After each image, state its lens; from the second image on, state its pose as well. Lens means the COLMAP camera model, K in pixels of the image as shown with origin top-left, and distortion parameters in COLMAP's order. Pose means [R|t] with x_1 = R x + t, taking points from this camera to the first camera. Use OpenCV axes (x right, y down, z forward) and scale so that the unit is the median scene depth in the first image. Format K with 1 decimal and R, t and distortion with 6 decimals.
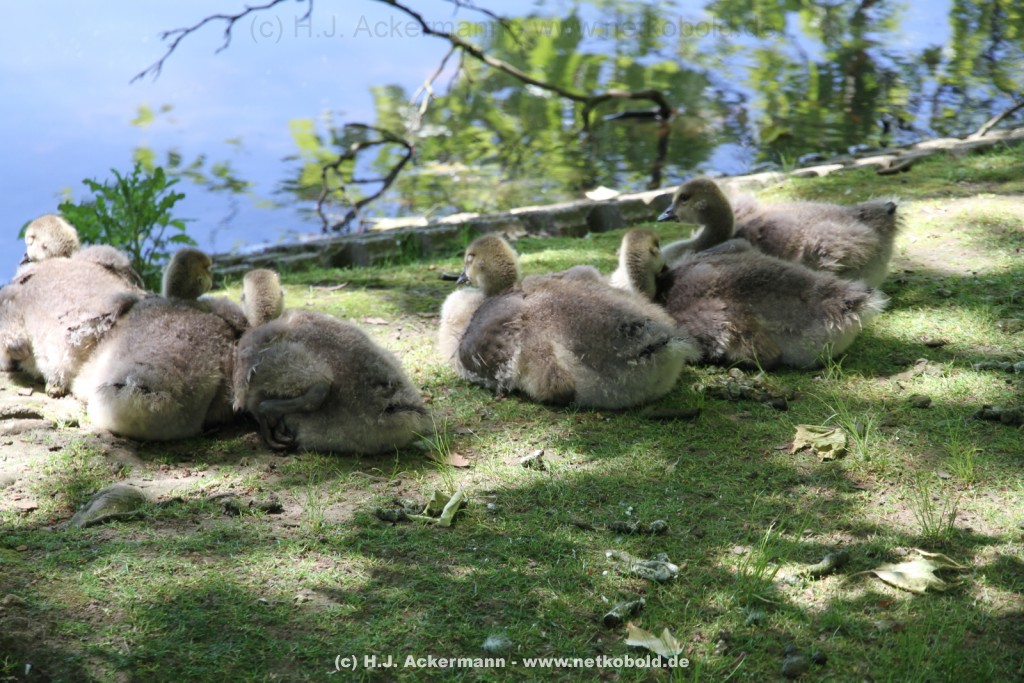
lens RADIAL K [[3490.0, 0, 512.0], [0, 3490.0, 341.5], [0, 0, 1]] dist [0.426899, -0.082620]
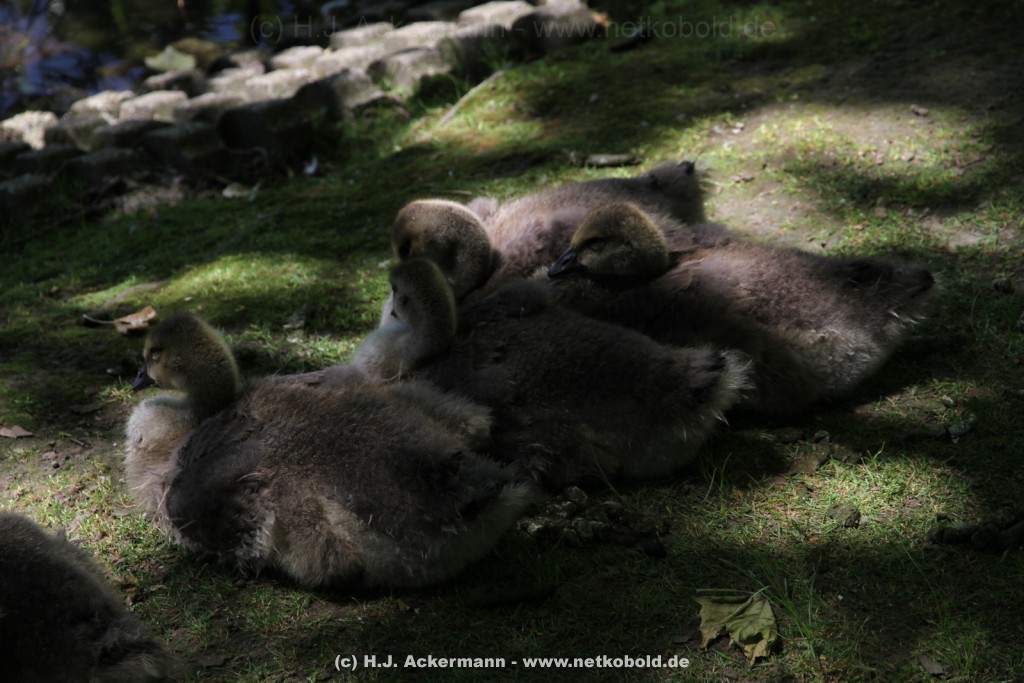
lens RADIAL K [[3490.0, 0, 512.0], [0, 3490.0, 341.5], [0, 0, 1]] dist [0.426899, -0.082620]
pose [[0.978215, -0.110000, 0.176057, -0.065937], [0.081866, 0.983753, 0.159777, -0.131239], [-0.190772, -0.141883, 0.971327, 0.334891]]
